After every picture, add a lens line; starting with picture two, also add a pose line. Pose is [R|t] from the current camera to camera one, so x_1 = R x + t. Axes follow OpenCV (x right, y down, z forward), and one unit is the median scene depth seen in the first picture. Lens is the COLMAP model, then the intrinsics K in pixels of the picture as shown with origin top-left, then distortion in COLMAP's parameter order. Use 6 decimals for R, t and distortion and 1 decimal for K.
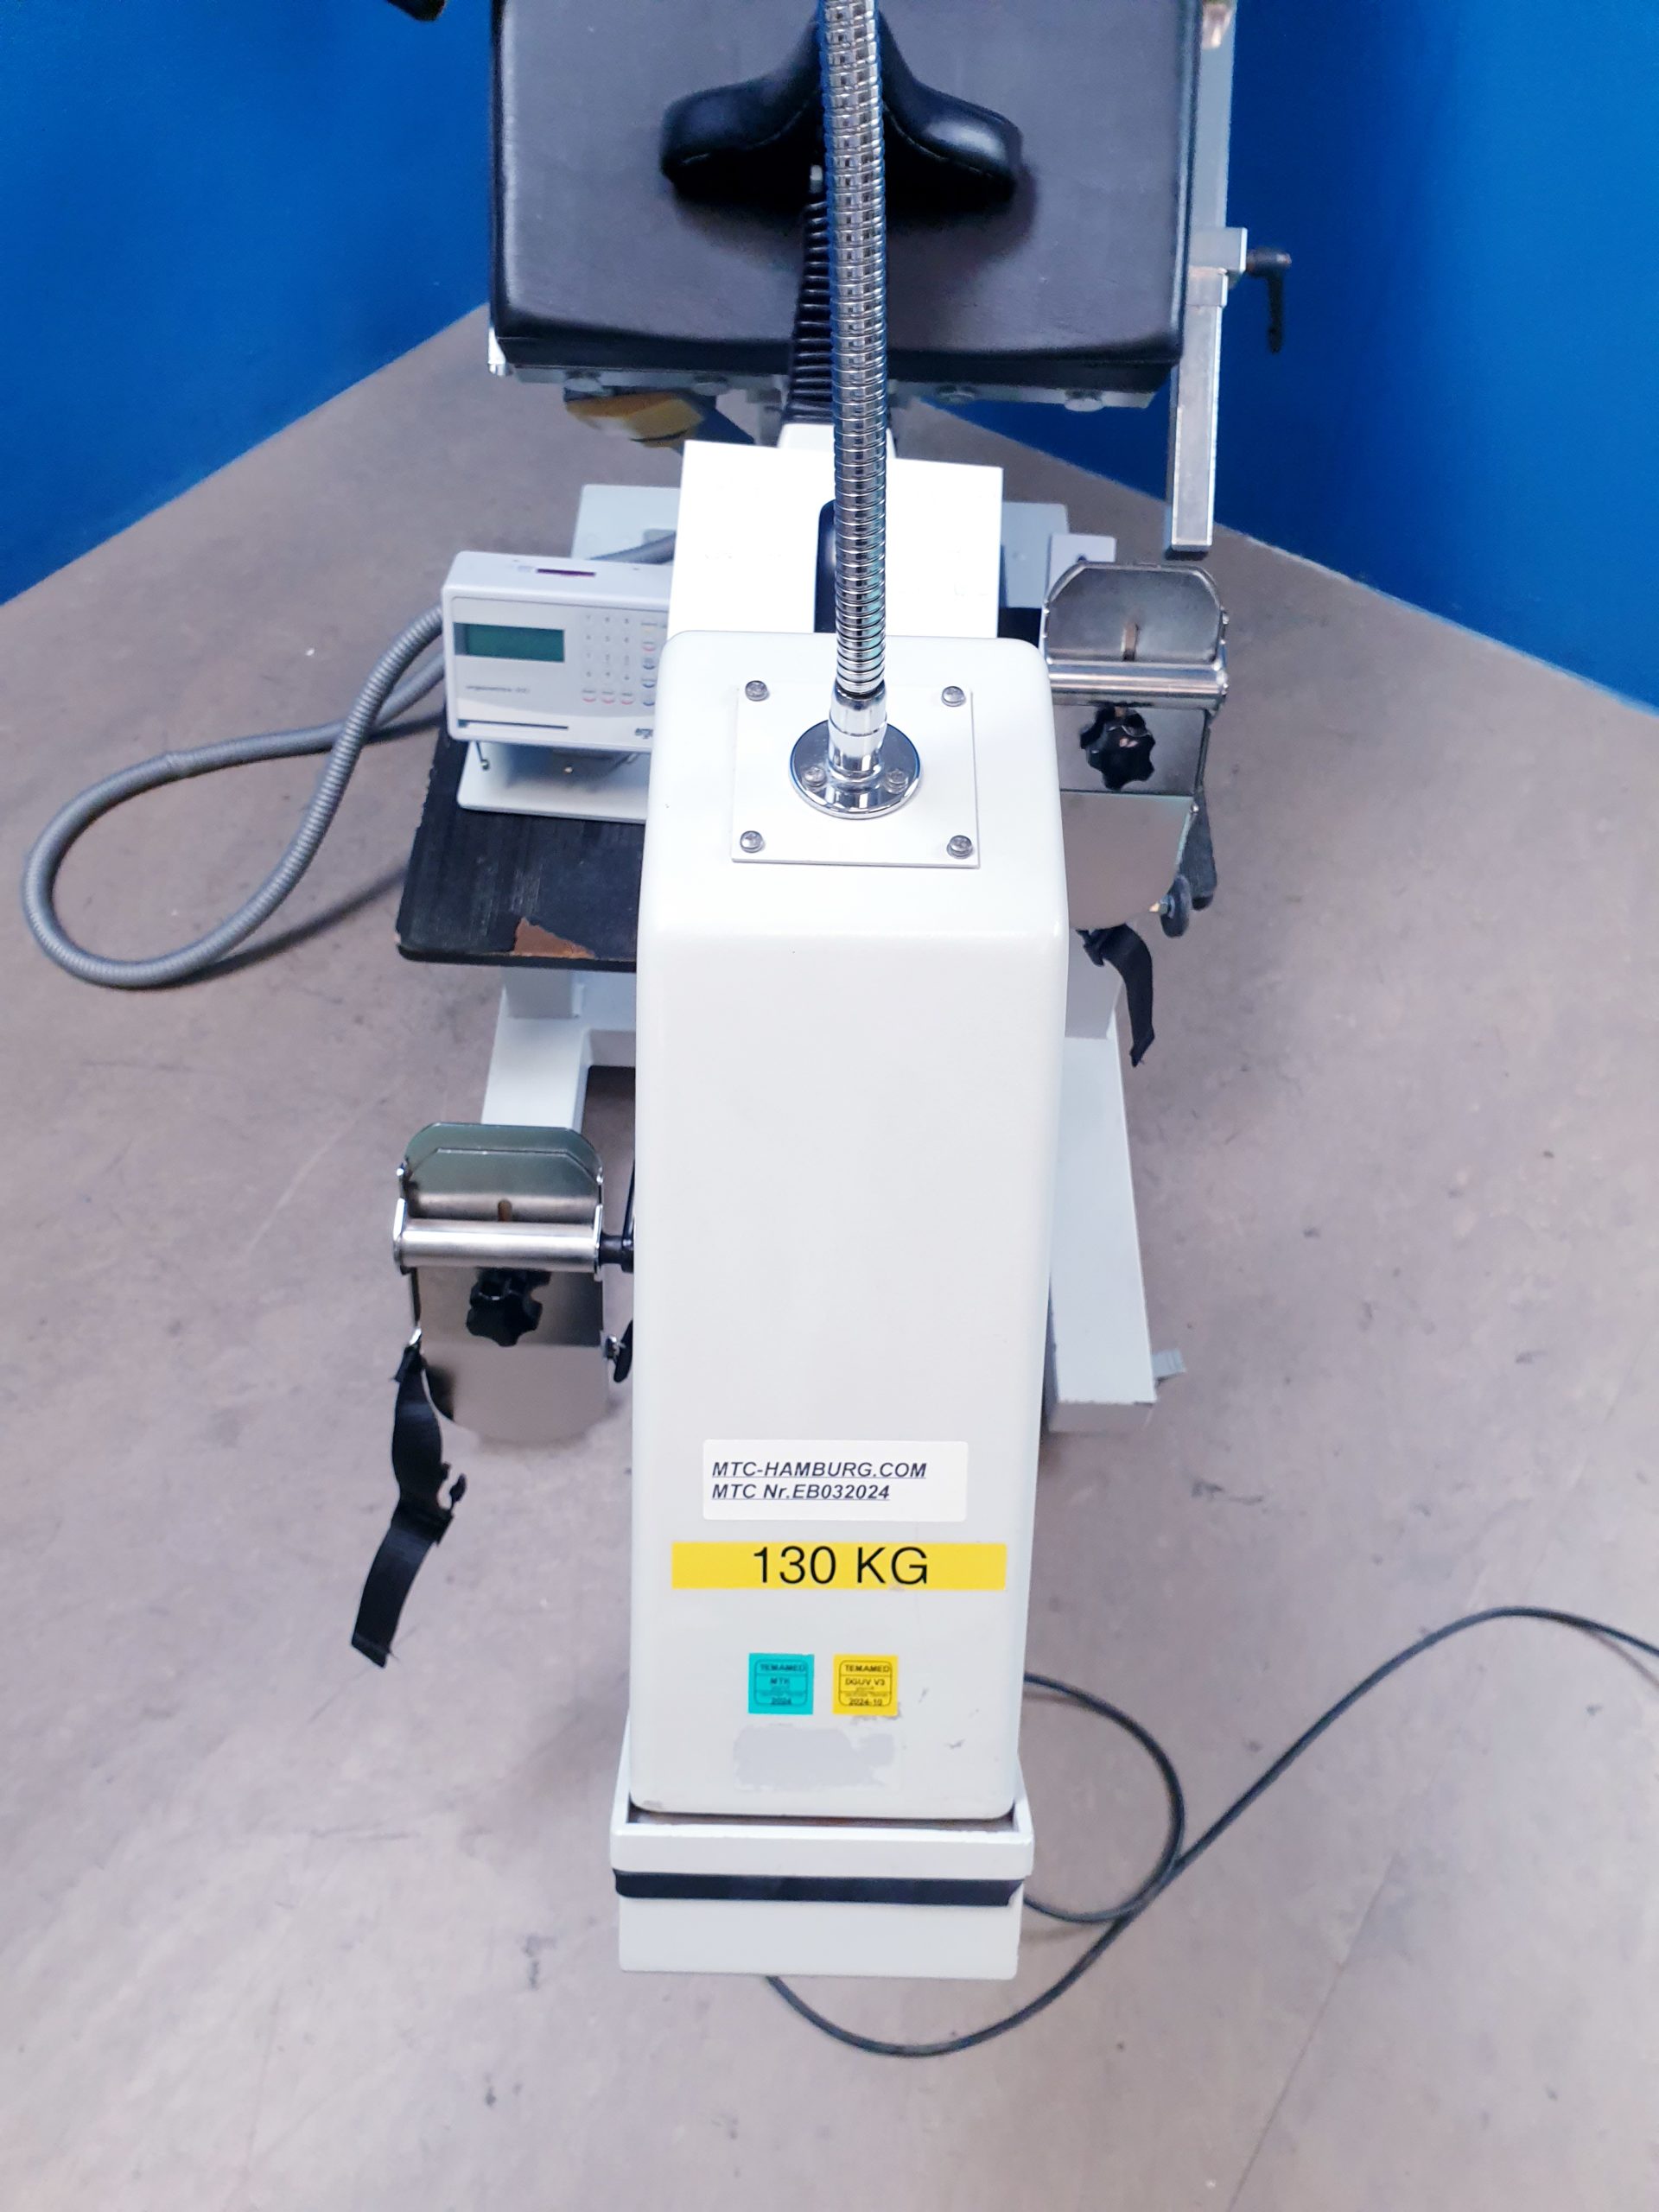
lens RADIAL K [[1702.4, 0, 808.0], [0, 1702.4, 1140.9], [0, 0, 1]] dist [0.003742, -0.010445]
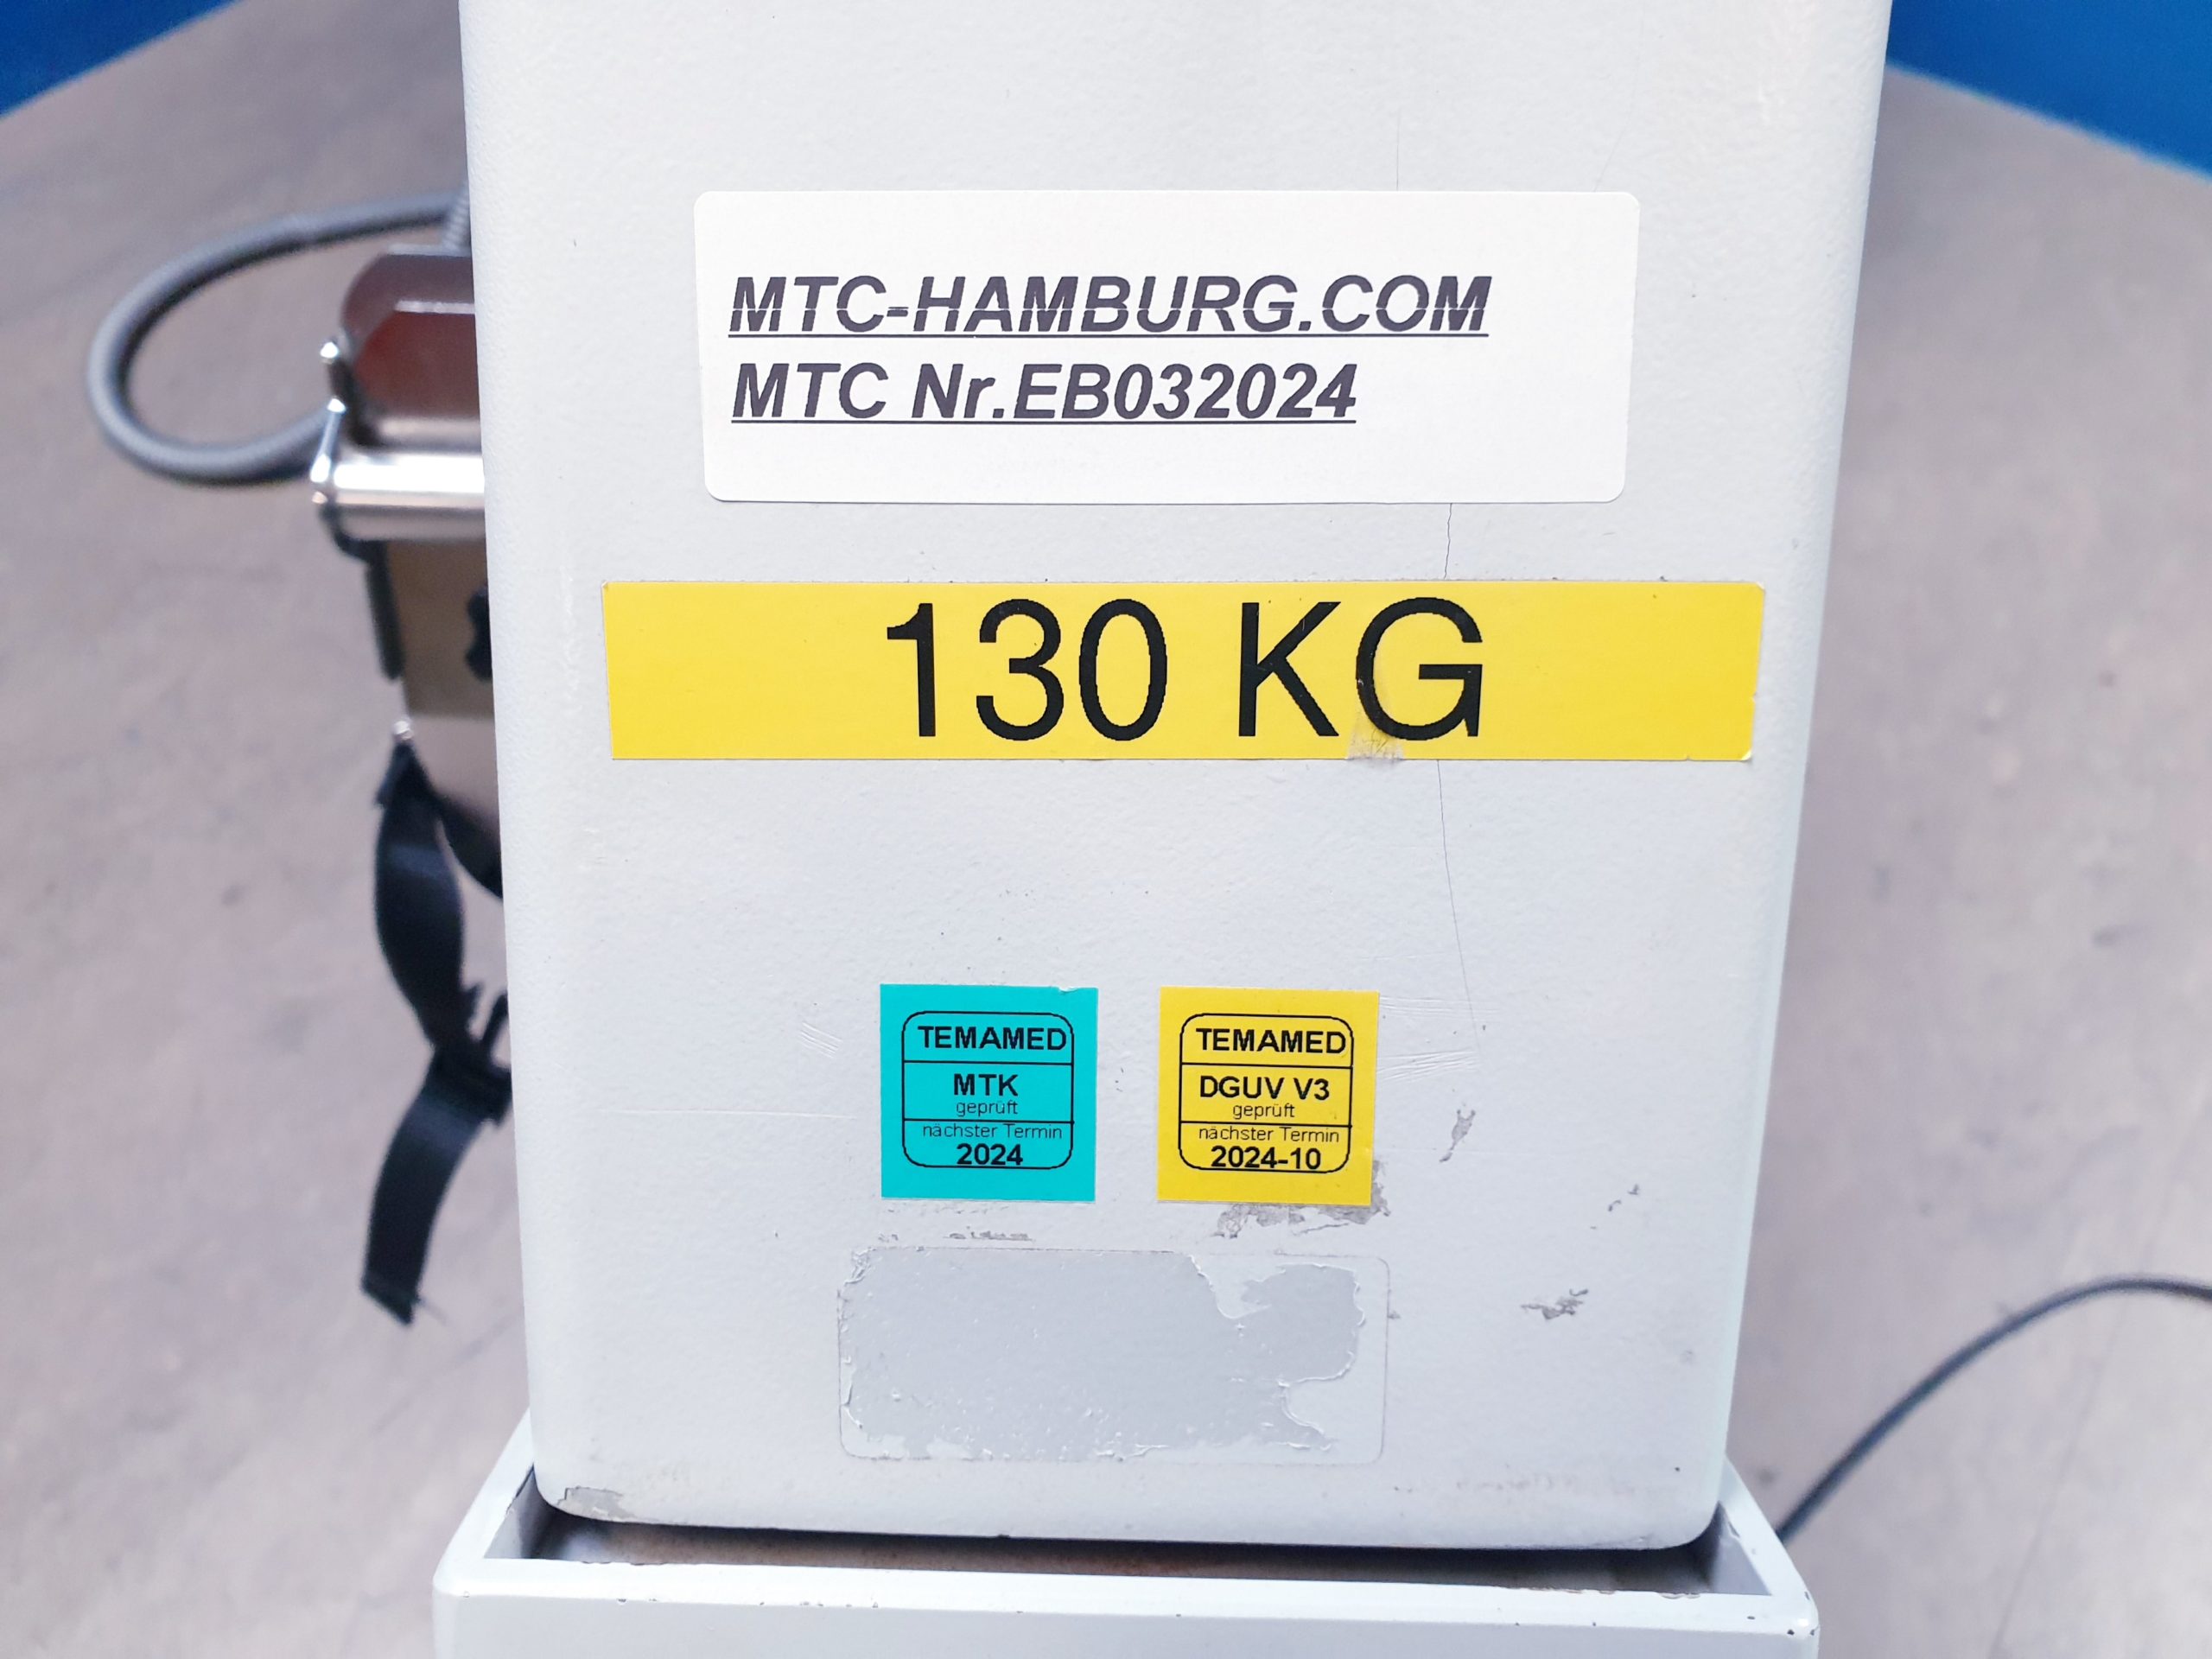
lens RADIAL K [[1738.4, 0, 1084.1], [0, 1738.4, 863.1], [0, 0, 1]] dist [0.026333, -0.012047]
pose [[0.999861, -0.003046, -0.016367, 0.007038], [0.002827, 0.999907, -0.013375, 0.286010], [0.016406, 0.013327, 0.999777, 0.703457]]
